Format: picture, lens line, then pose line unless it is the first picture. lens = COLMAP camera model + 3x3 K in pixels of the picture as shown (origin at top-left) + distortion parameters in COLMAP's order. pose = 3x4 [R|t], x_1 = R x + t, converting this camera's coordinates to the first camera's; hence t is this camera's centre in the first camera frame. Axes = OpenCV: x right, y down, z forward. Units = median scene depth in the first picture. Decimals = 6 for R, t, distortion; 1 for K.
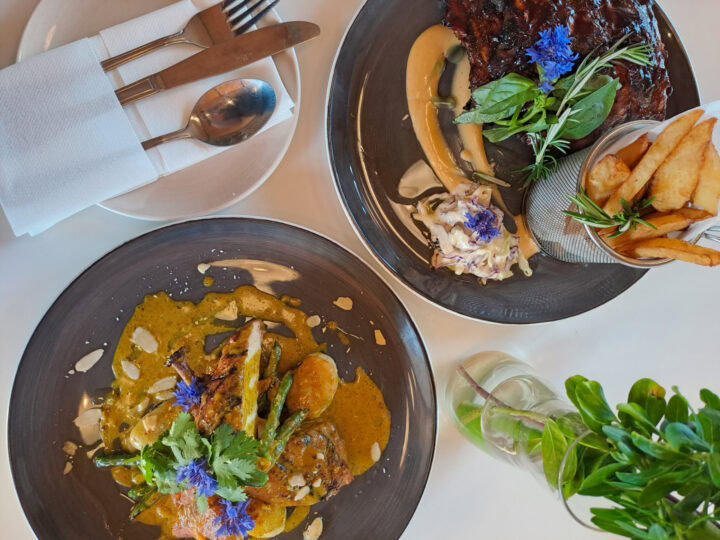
lens RADIAL K [[545.3, 0, 360.0], [0, 545.3, 270.0], [0, 0, 1]] dist [-0.008519, -0.009781]
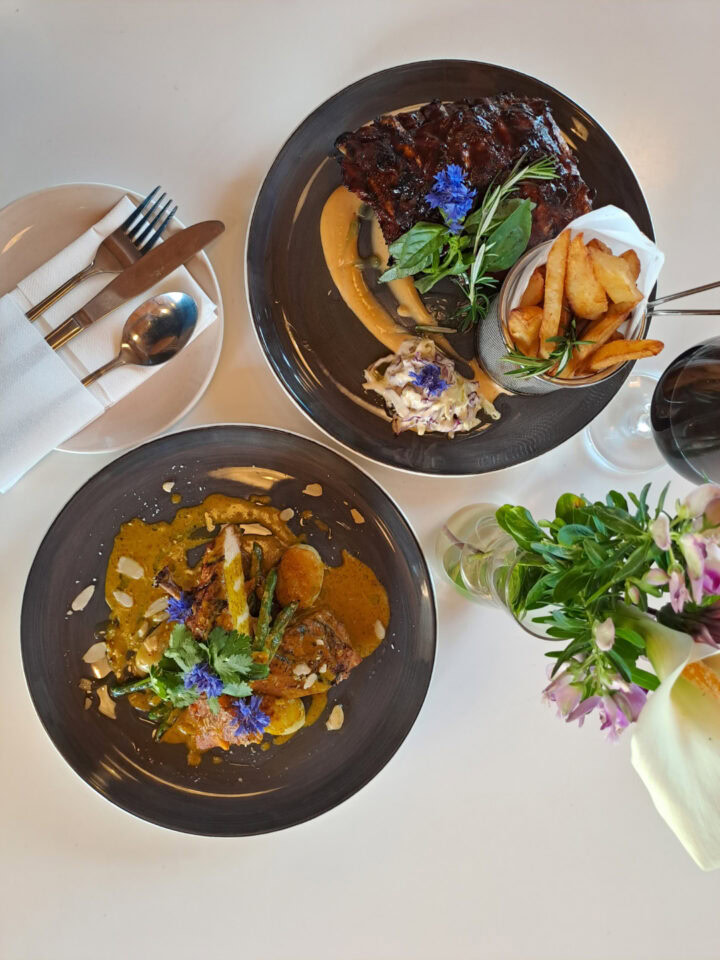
lens RADIAL K [[727.0, 0, 360.0], [0, 727.0, 480.0], [0, 0, 1]] dist [-0.008519, -0.009781]
pose [[0.970720, -0.222617, -0.090250, 0.184784], [0.225436, 0.974005, 0.022208, 0.035302], [0.082961, -0.041903, 0.995671, -0.316395]]
